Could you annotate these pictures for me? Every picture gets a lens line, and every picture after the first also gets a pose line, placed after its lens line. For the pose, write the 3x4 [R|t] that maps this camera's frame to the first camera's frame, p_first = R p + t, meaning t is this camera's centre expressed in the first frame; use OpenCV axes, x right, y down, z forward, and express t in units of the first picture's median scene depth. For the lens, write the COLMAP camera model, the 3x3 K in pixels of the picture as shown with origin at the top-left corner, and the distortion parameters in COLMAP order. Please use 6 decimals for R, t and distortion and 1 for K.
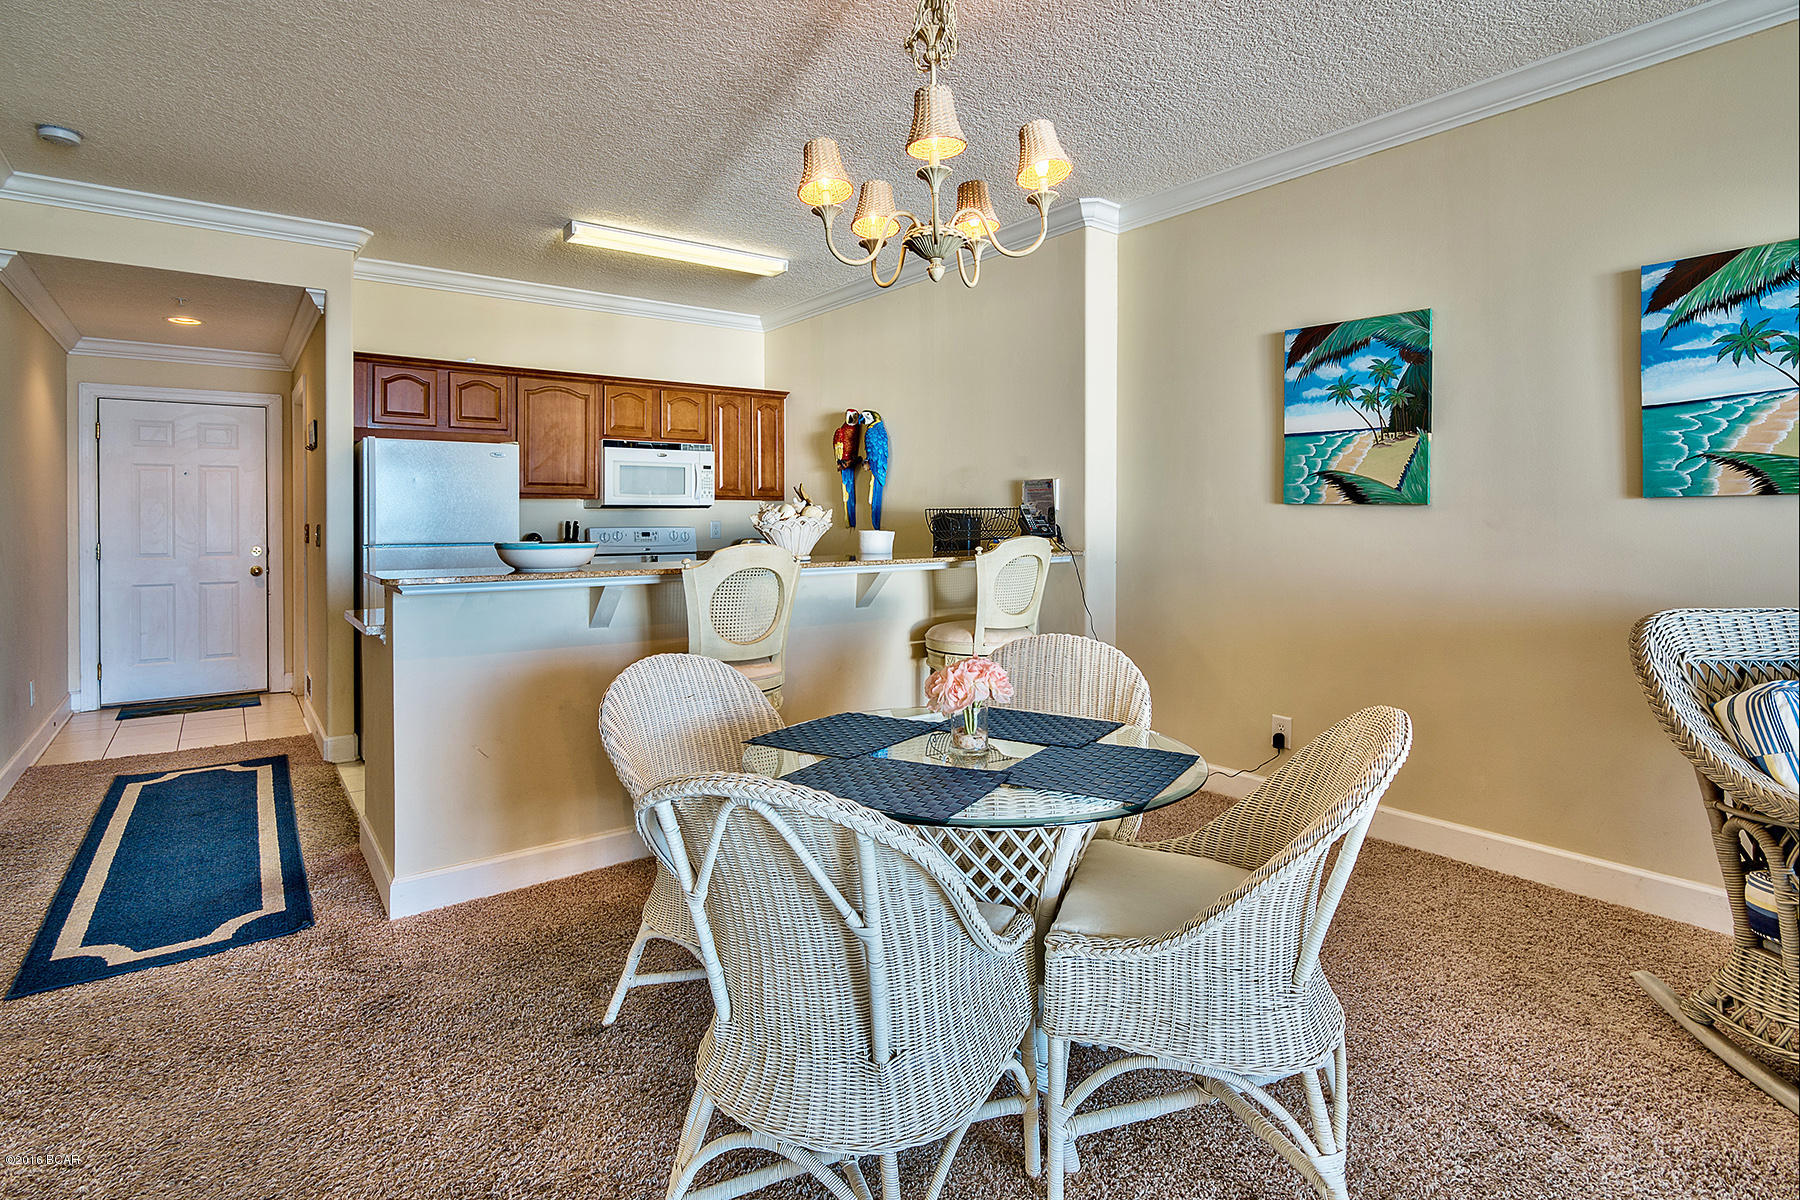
lens RADIAL K [[880.0, 0, 873.7], [0, 880.0, 526.3], [0, 0, 1]] dist [-0.007883, 0.001094]
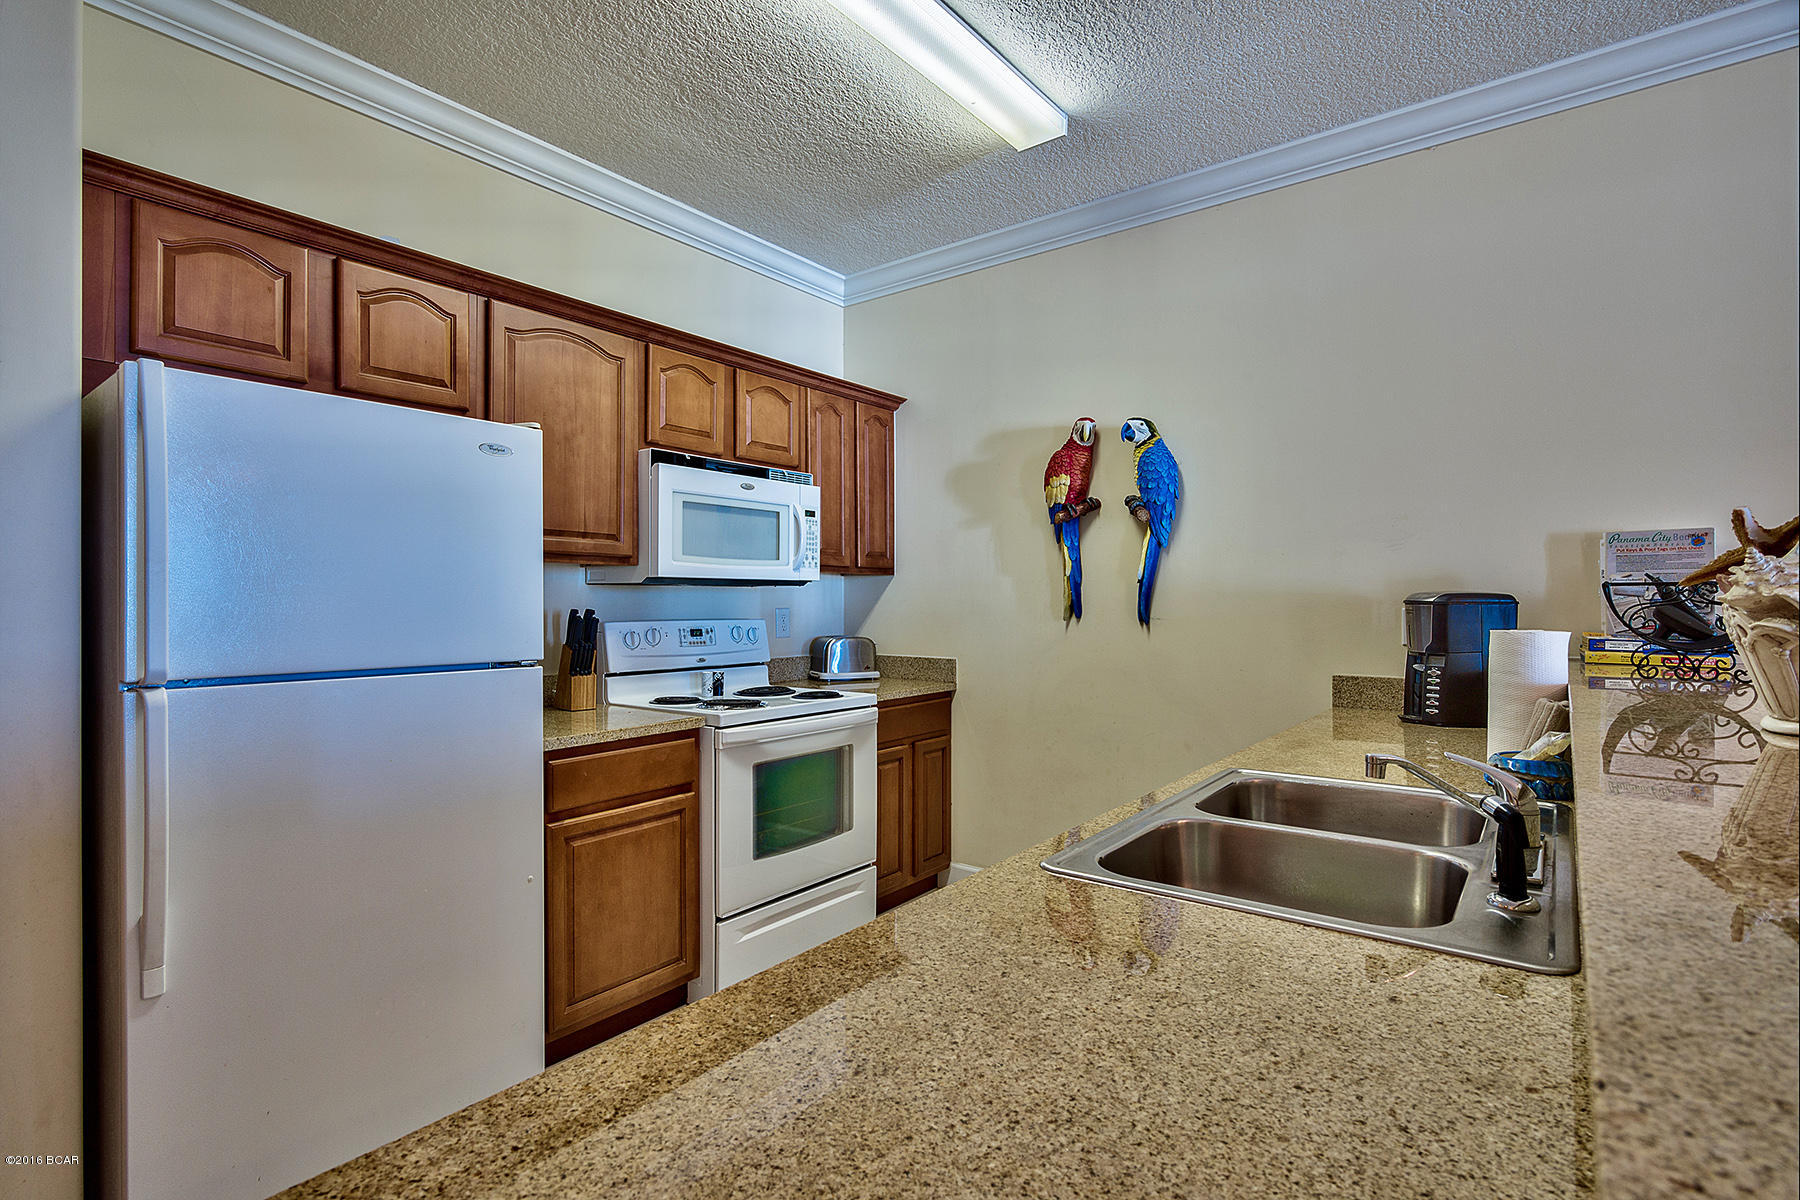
lens RADIAL K [[880.0, 0, 902.1], [0, 880.0, 602.3], [0, 0, 1]] dist [-0.007883, 0.001094]
pose [[0.961279, 0.001604, 0.275574, -0.313891], [0.001742, 0.999928, -0.011897, -0.003450], [-0.275573, 0.011916, 0.961206, 0.482415]]
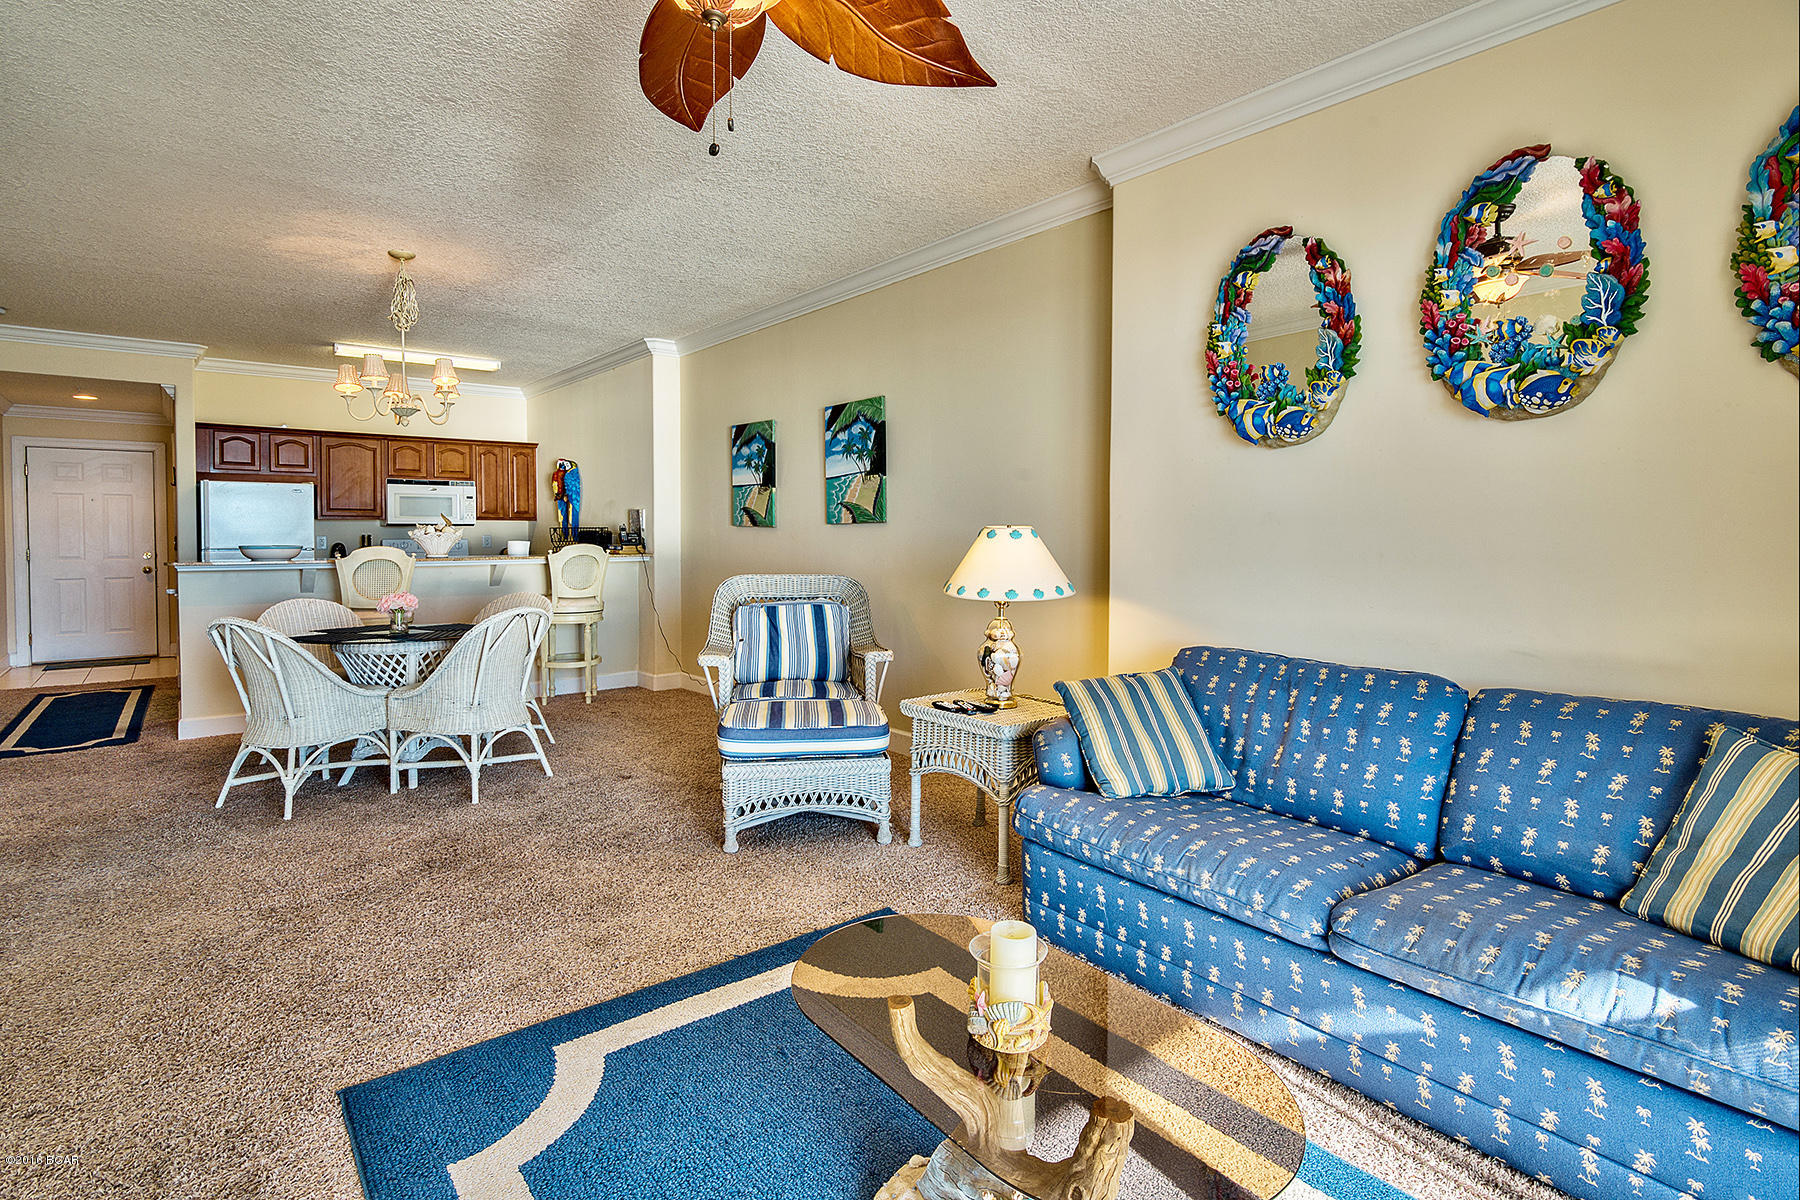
lens RADIAL K [[880.0, 0, 894.2], [0, 880.0, 560.5], [0, 0, 1]] dist [-0.007883, 0.001094]
pose [[0.998990, 0.002496, 0.044853, 0.476049], [-0.003409, 0.999788, 0.020298, 0.004367], [-0.044793, -0.020430, 0.998787, -0.503207]]
